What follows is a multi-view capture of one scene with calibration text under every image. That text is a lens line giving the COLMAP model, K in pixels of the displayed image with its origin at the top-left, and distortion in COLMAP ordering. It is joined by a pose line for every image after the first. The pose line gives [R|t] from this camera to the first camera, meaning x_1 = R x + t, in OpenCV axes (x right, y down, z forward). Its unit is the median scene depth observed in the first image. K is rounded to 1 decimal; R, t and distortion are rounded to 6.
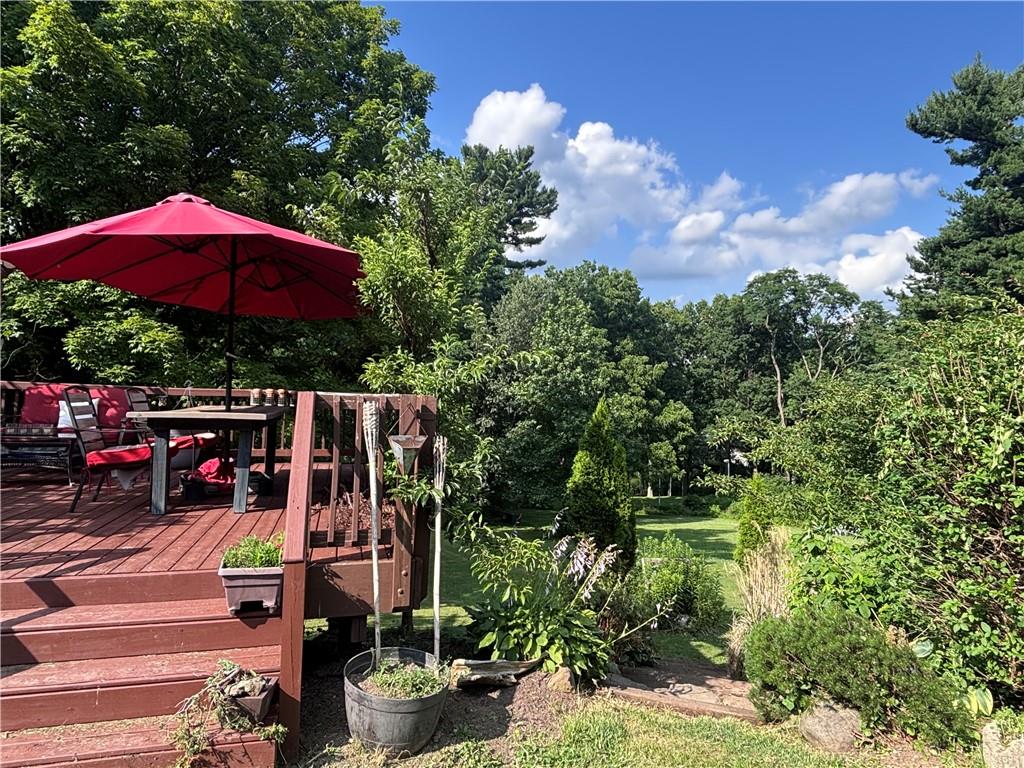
lens RADIAL K [[633.2, 0, 512.0], [0, 633.2, 384.0], [0, 0, 1]] dist [0.035266, -0.037080]
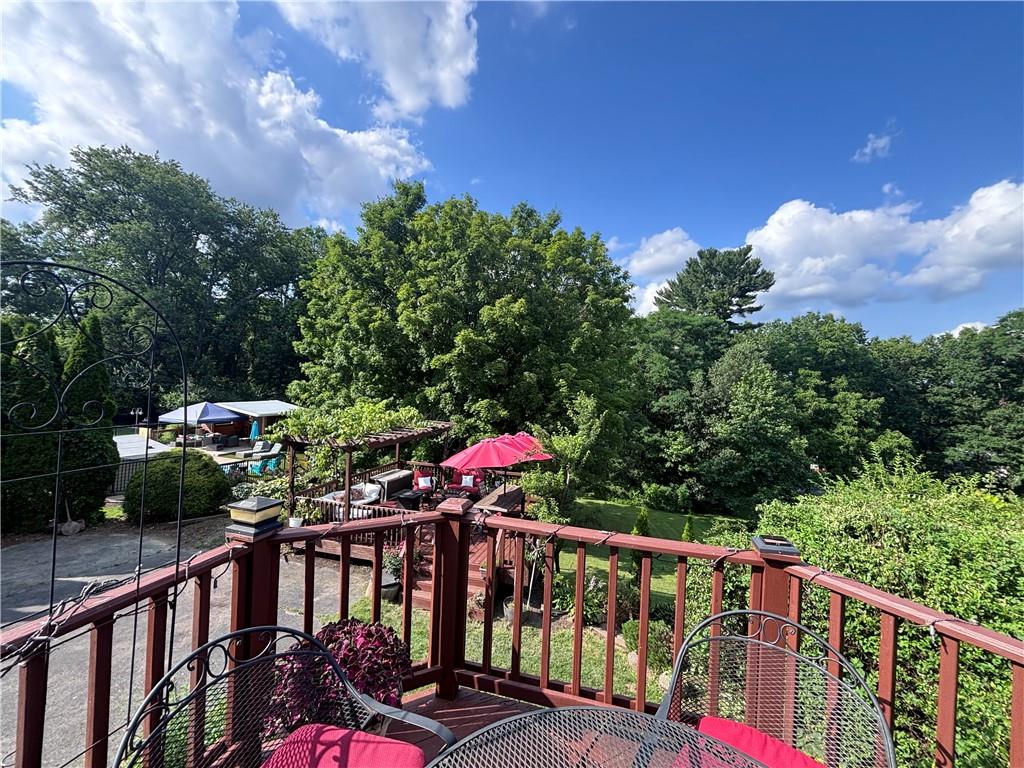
lens RADIAL K [[422.5, 0, 512.0], [0, 422.5, 384.0], [0, 0, 1]] dist [0.012881, -0.000113]
pose [[0.858599, 0.007568, -0.512591, 0.092476], [-0.014312, 0.999855, -0.009210, -0.074825], [0.512447, 0.015243, 0.858583, -0.107743]]
